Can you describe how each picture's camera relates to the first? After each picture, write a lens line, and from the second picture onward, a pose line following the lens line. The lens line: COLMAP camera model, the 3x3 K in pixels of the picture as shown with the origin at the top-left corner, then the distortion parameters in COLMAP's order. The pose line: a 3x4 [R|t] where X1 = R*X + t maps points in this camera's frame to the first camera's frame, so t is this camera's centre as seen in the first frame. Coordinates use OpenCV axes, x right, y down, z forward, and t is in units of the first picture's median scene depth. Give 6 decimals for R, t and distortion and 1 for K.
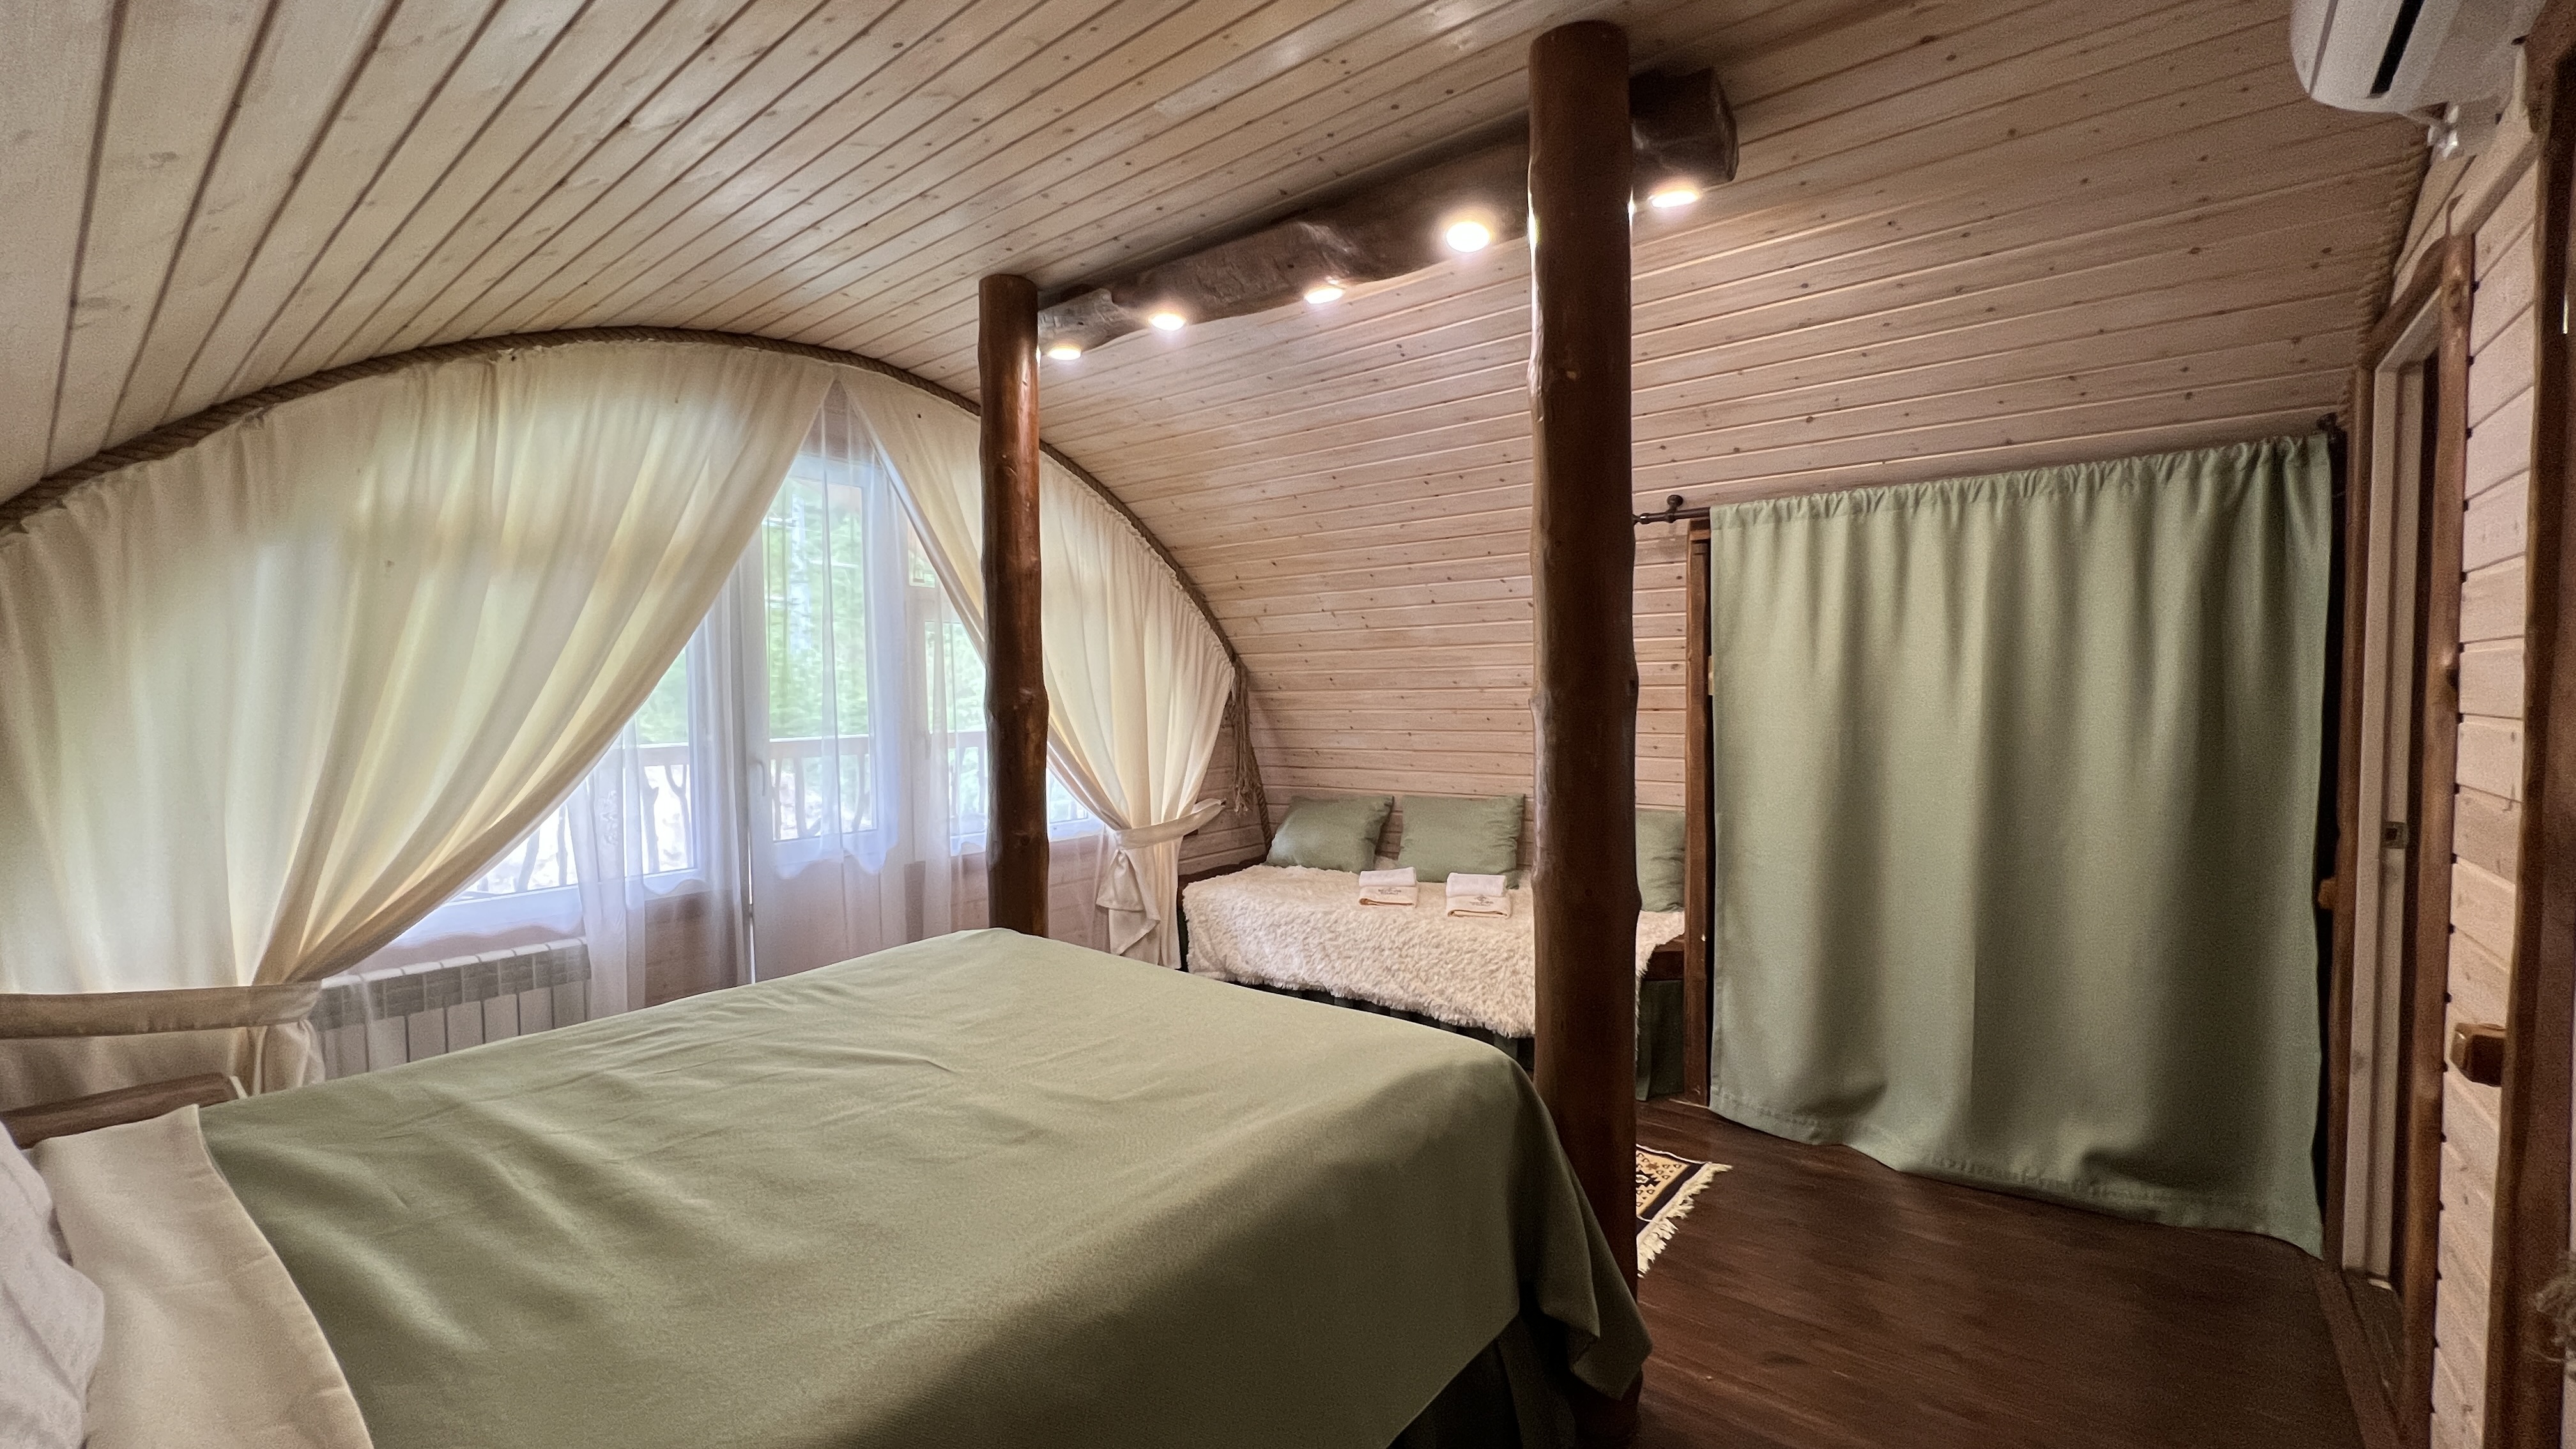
lens RADIAL K [[1036.4, 0, 1286.3], [0, 1036.4, 731.6], [0, 0, 1]] dist [-0.001133, -0.000057]
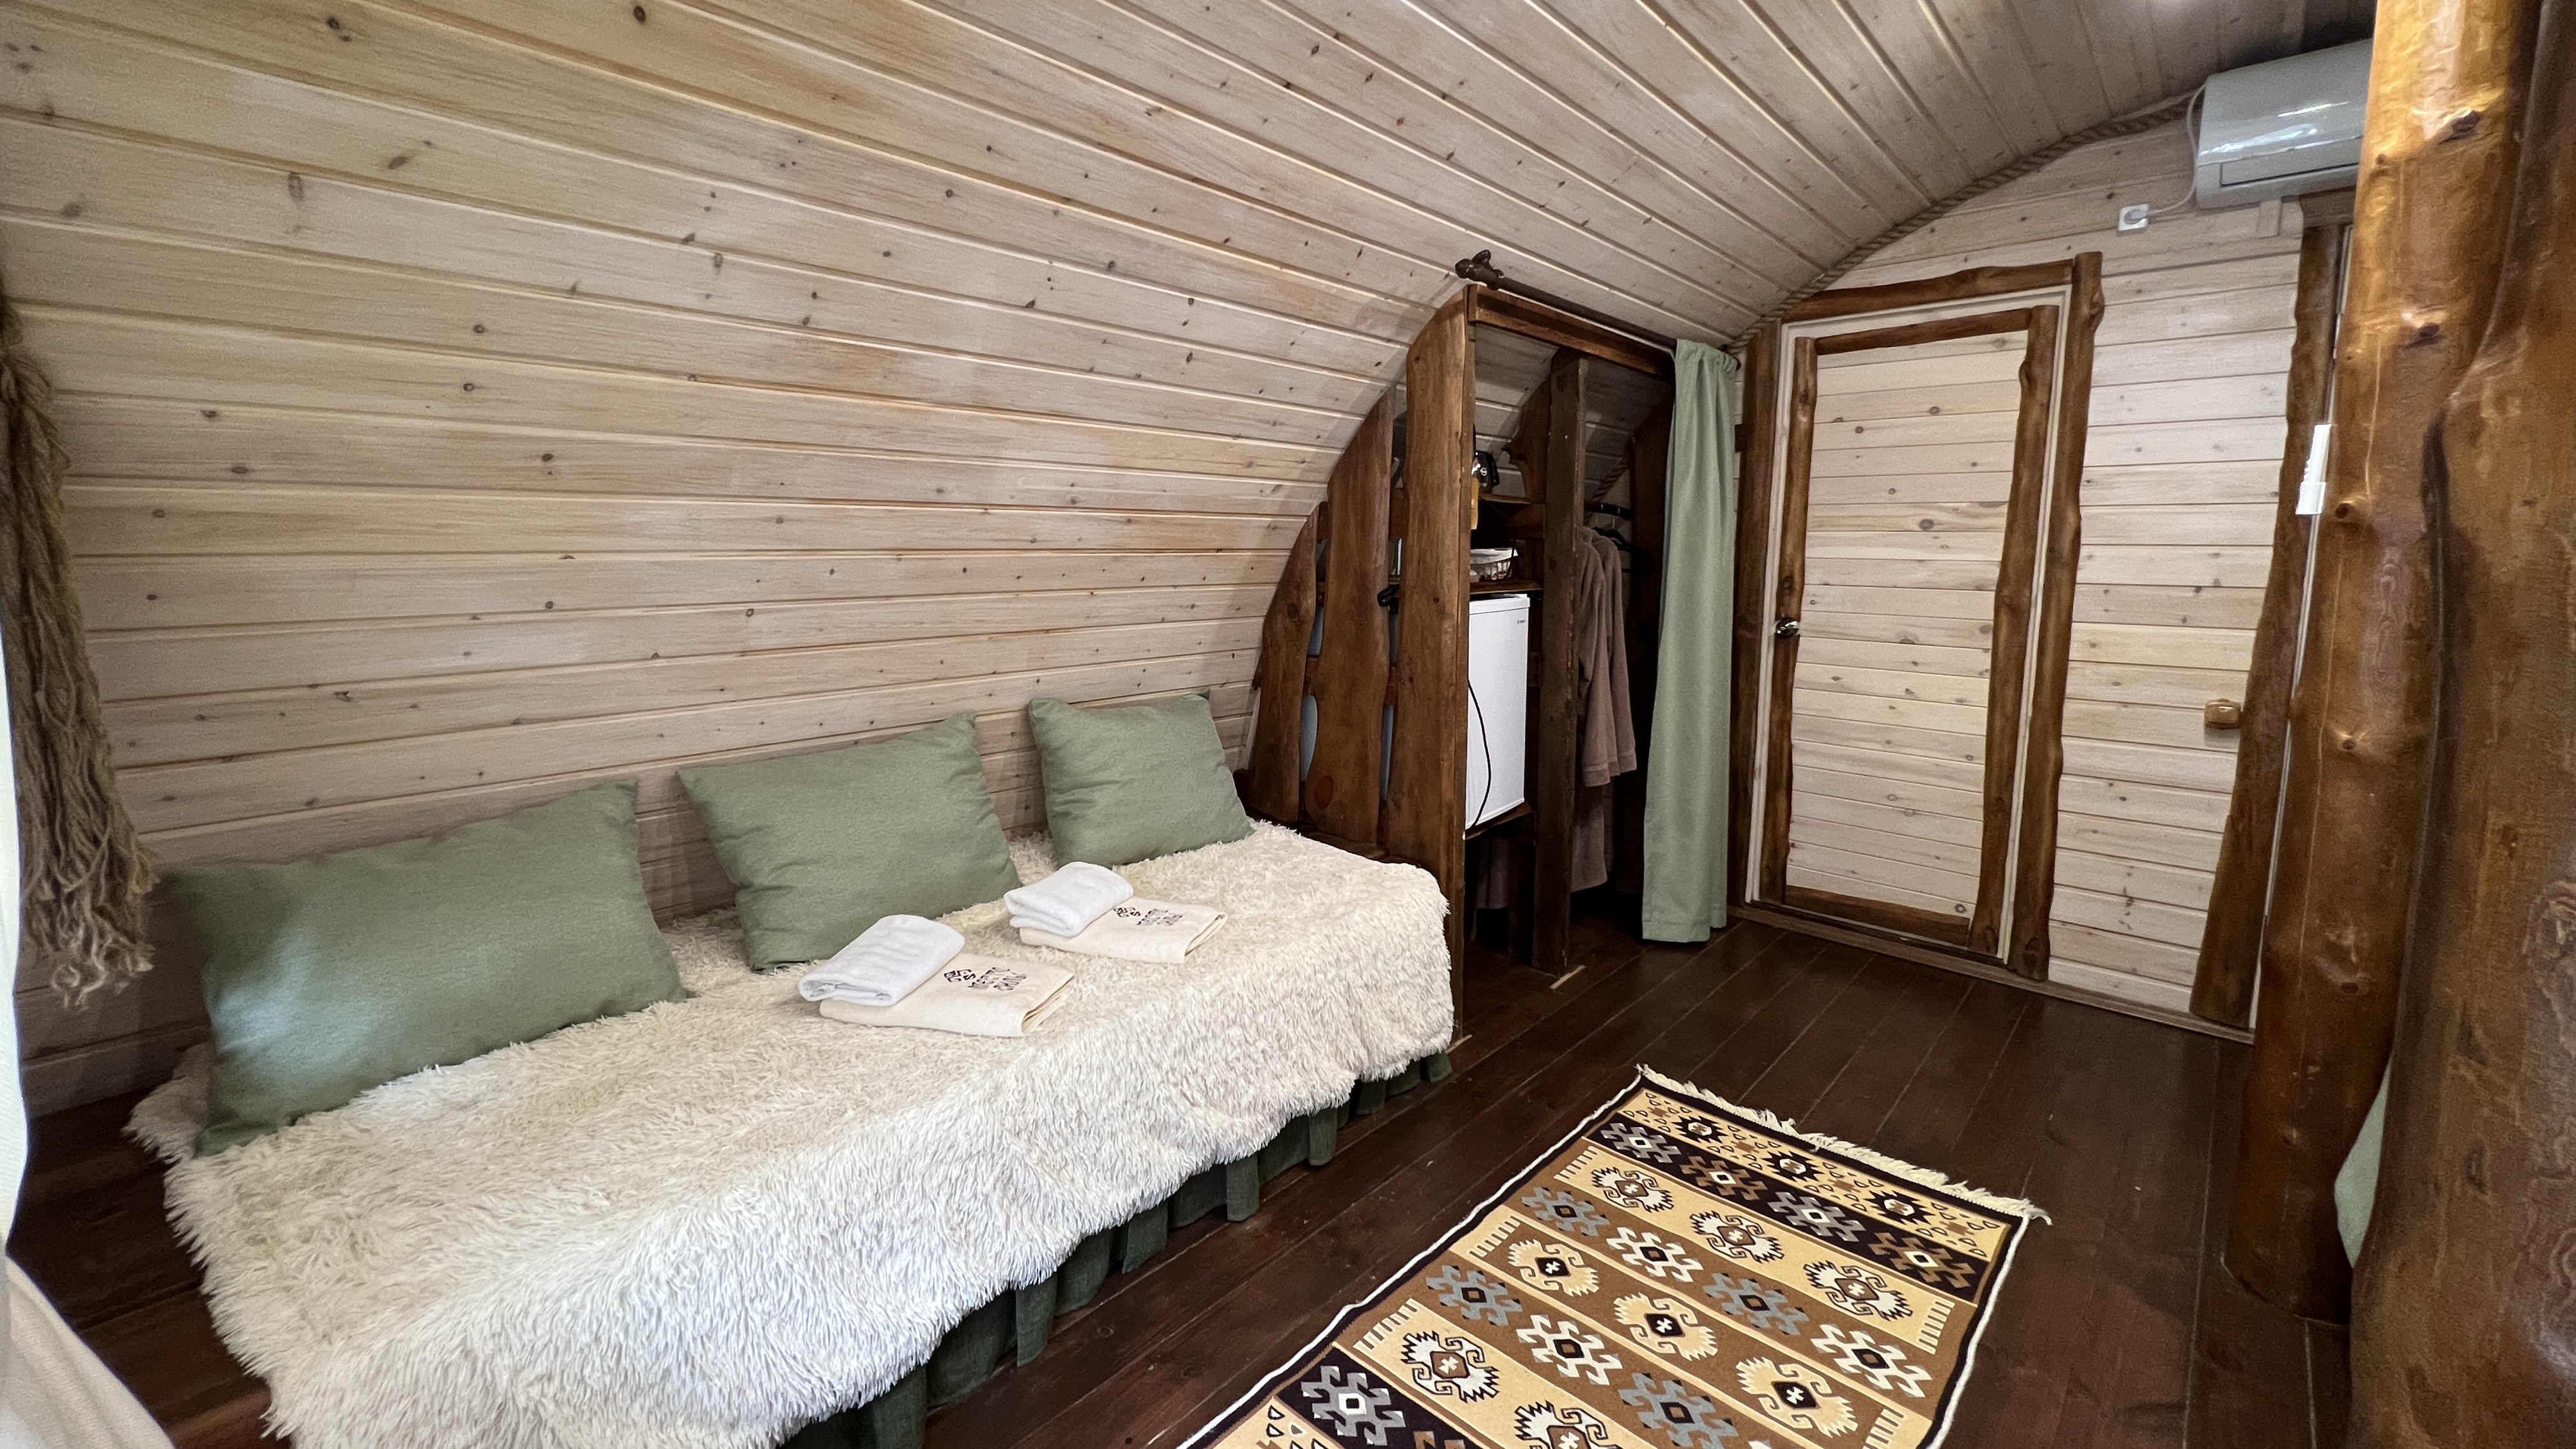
lens RADIAL K [[1035.5, 0, 1289.1], [0, 1035.5, 664.8], [0, 0, 1]] dist [0.000231, 0.000190]
pose [[0.070820, -0.106516, 0.991786, -0.439603], [0.030394, 0.994051, 0.104589, -0.021541], [-0.997026, 0.022737, 0.073636, 1.232018]]
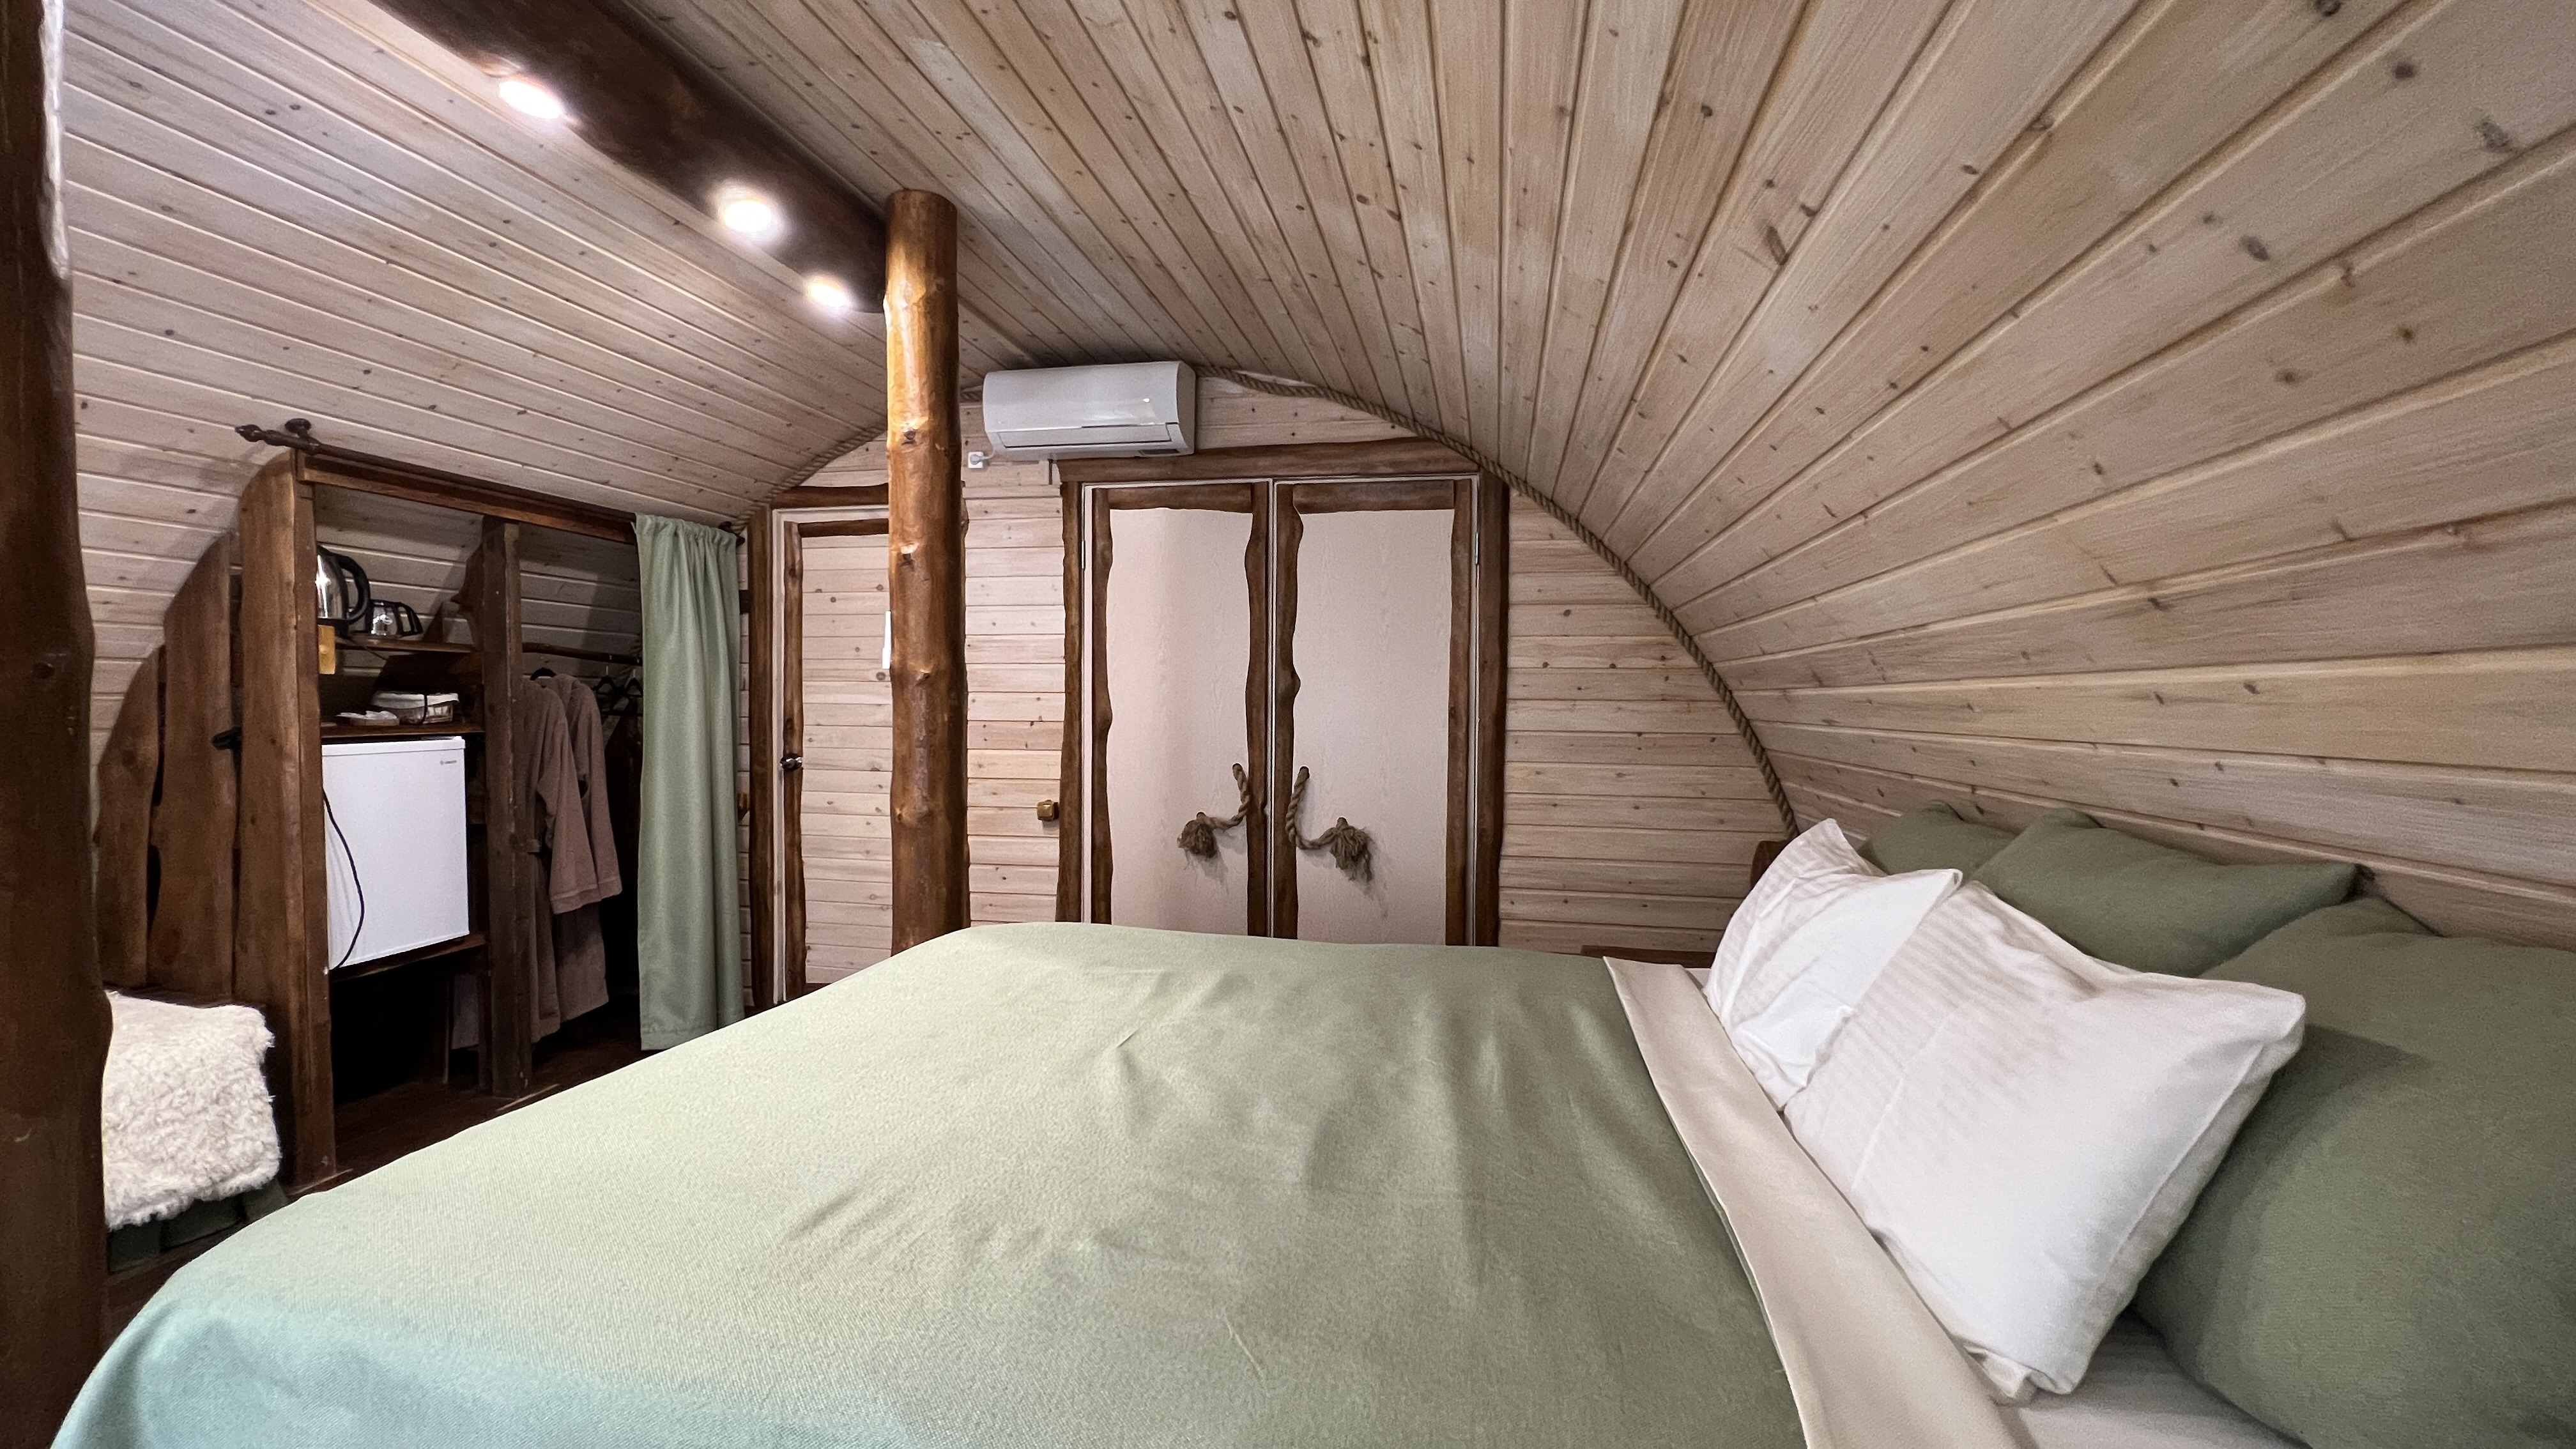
lens RADIAL K [[1036.4, 0, 1286.3], [0, 1036.4, 731.6], [0, 0, 1]] dist [-0.001133, -0.000057]
pose [[-0.465003, -0.018548, 0.885115, -0.769208], [0.031395, 0.998806, 0.037424, 0.004981], [-0.884752, 0.045191, -0.463865, 0.804041]]
